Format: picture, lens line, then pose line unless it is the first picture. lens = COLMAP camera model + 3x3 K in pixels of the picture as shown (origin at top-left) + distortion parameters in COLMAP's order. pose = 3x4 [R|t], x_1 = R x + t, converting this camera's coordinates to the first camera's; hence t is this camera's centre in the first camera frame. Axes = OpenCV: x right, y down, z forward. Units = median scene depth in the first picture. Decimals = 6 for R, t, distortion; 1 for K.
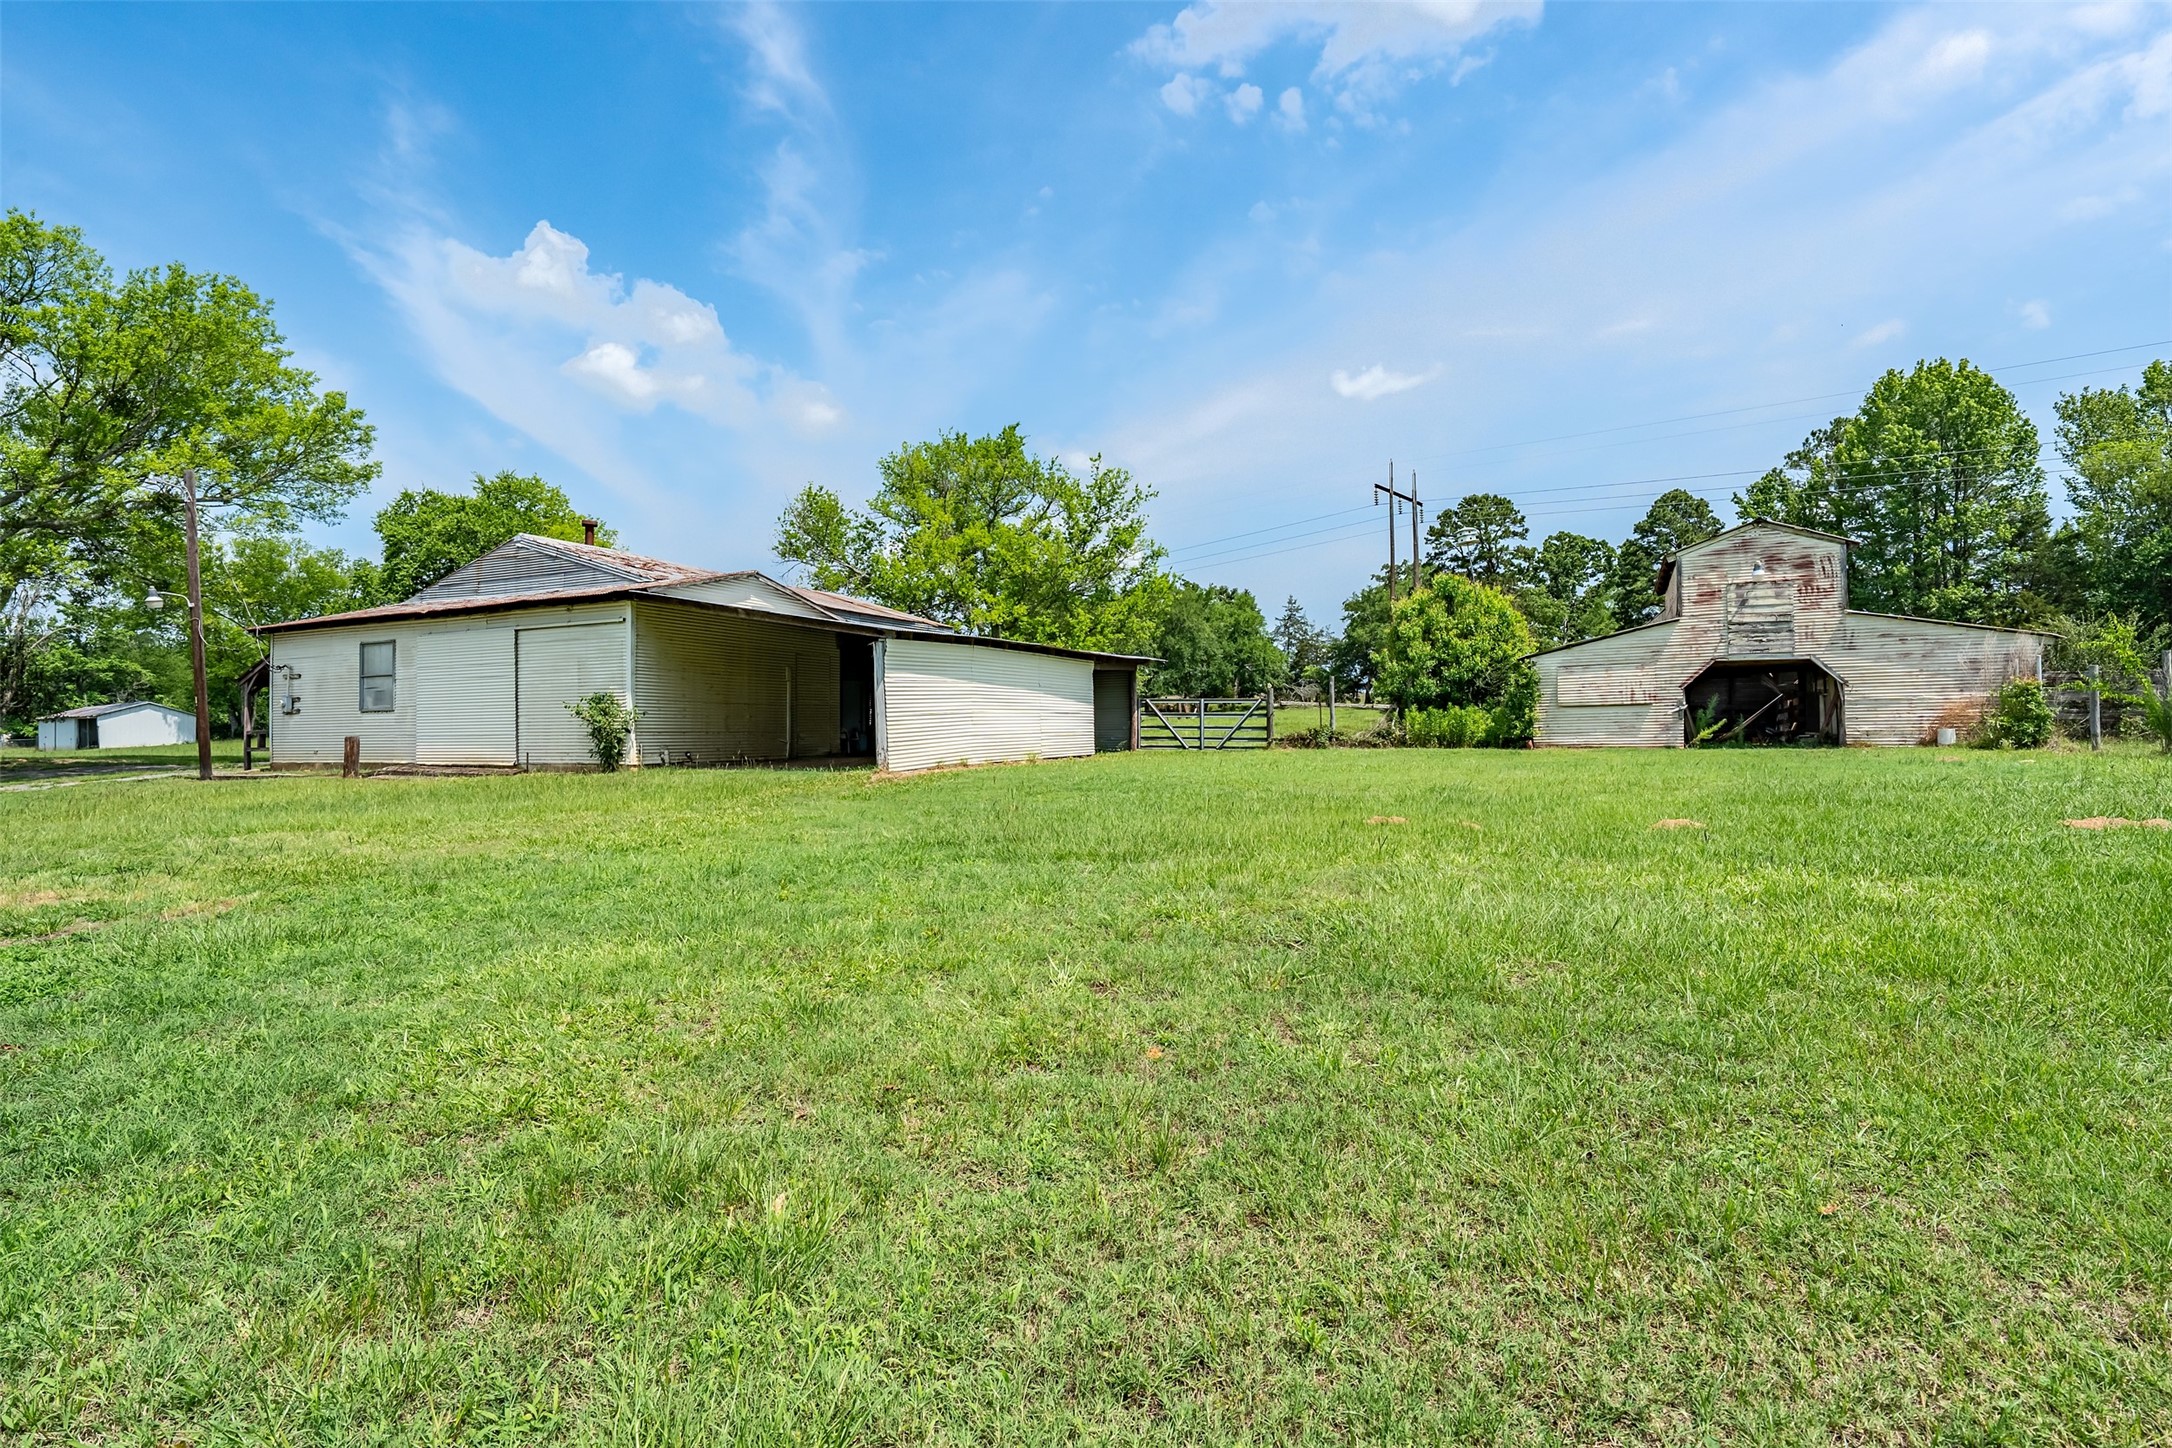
lens RADIAL K [[1012.7, 0, 1086.0], [0, 1012.7, 724.0], [0, 0, 1]] dist [0.000200, 0.000047]
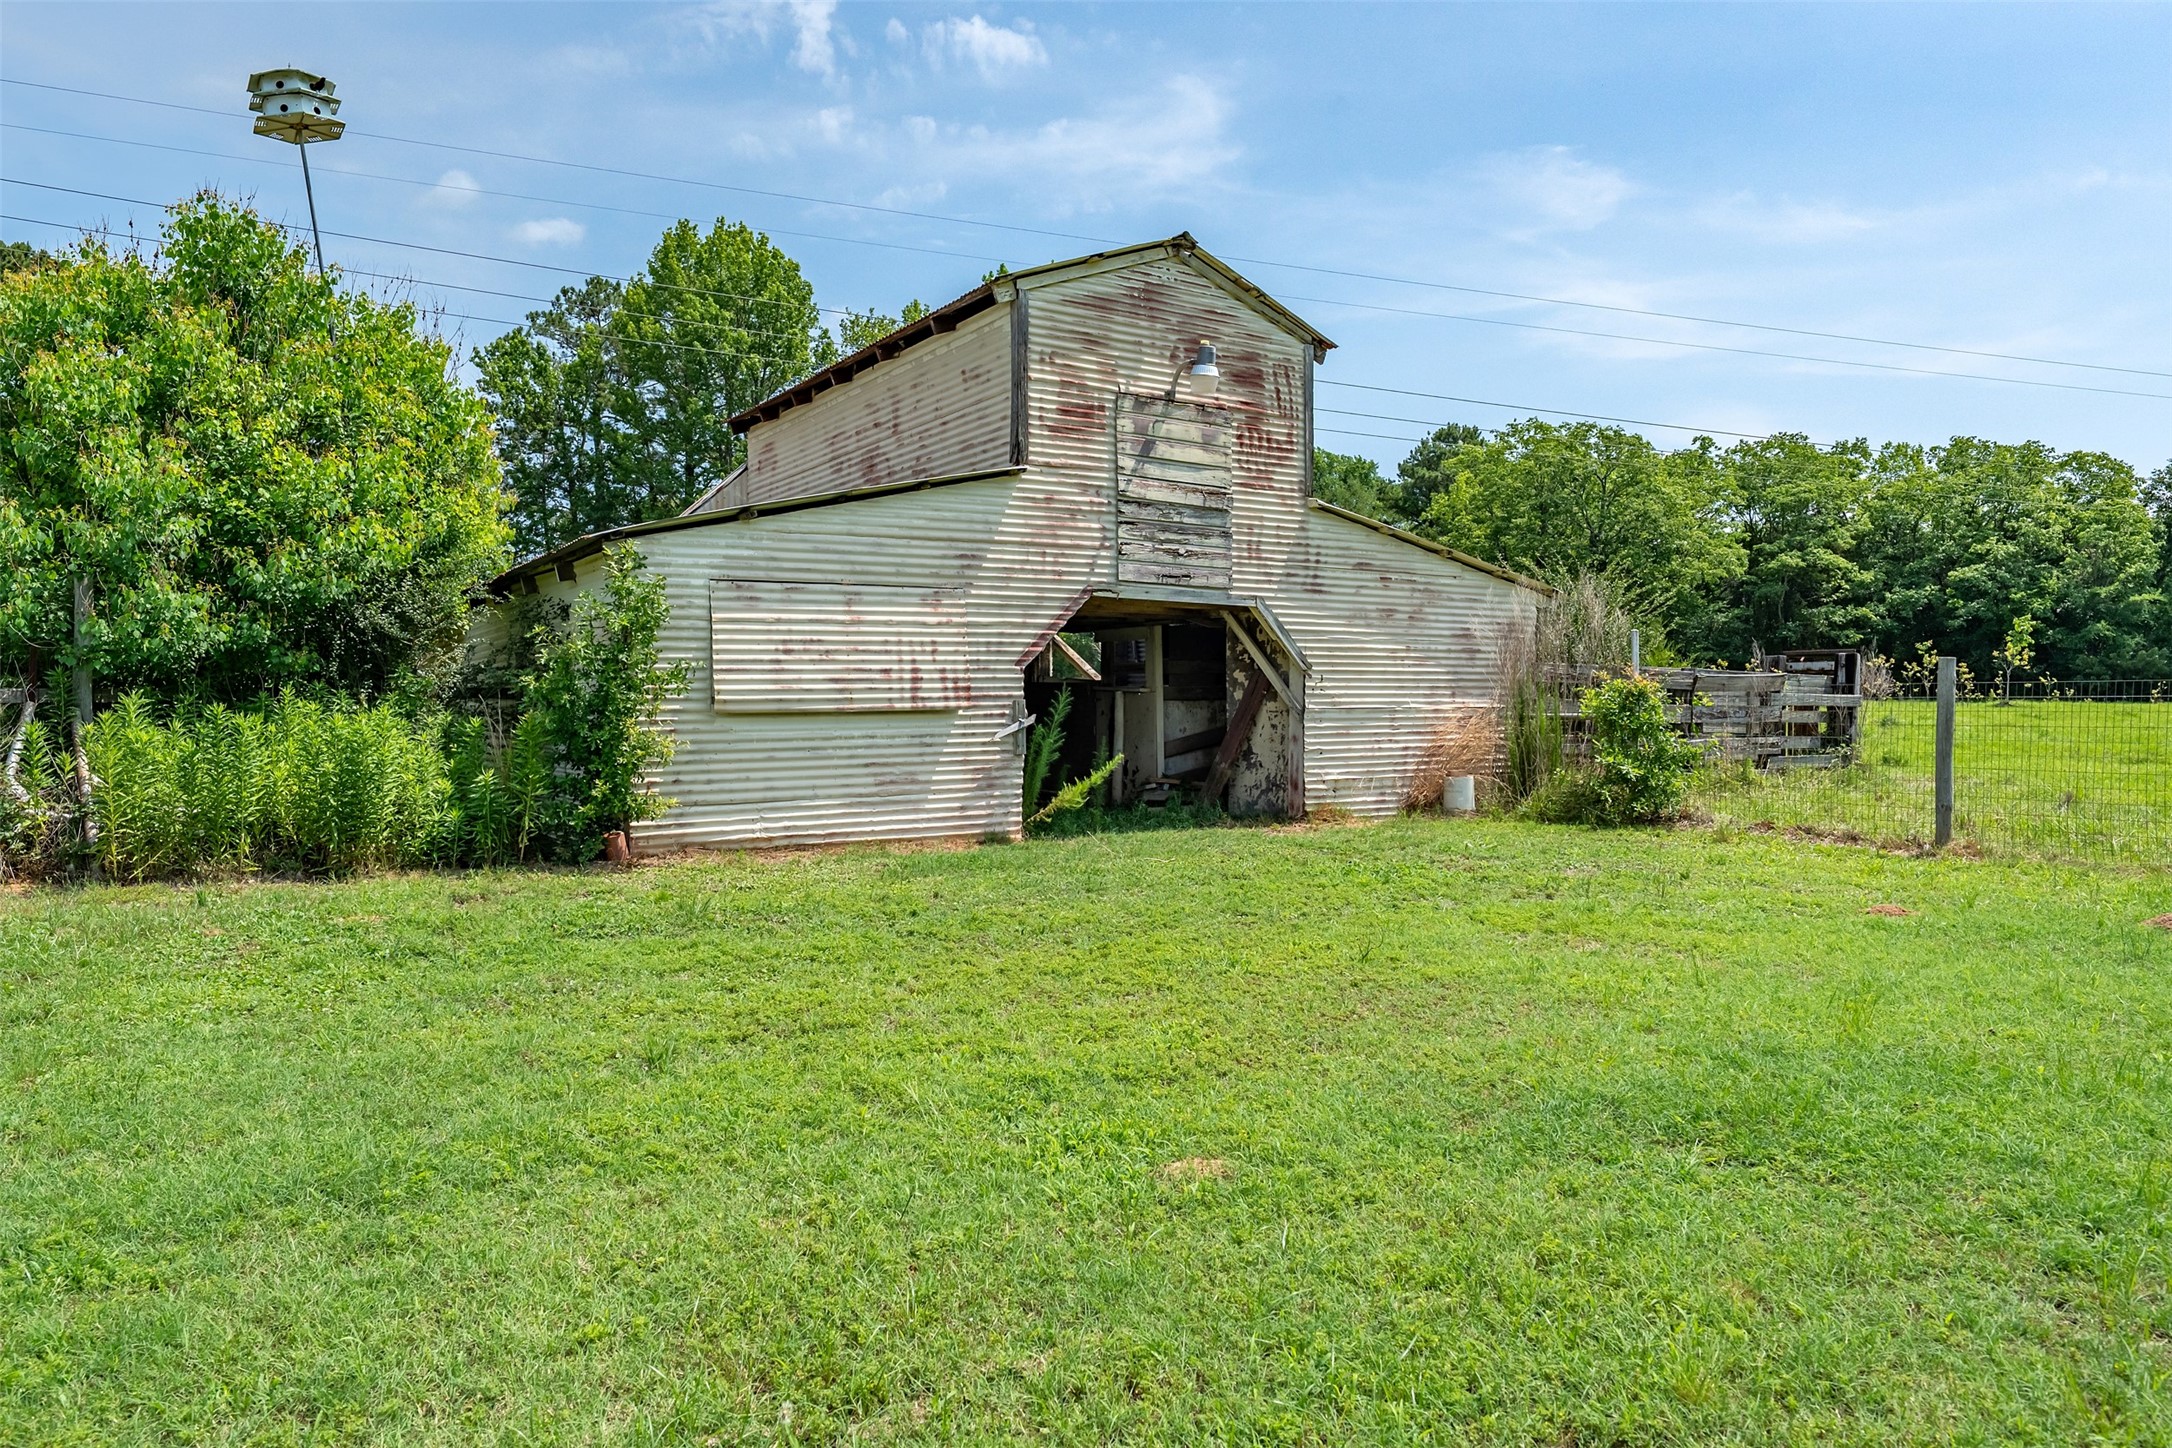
lens RADIAL K [[1453.3, 0, 1086.0], [0, 1453.3, 724.0], [0, 0, 1]] dist [-0.000940, -0.000743]
pose [[0.499611, 0.001396, 0.866249, 0.161817], [-0.013139, 0.999896, 0.005967, -0.018965], [-0.866150, -0.014363, 0.499577, 0.727318]]
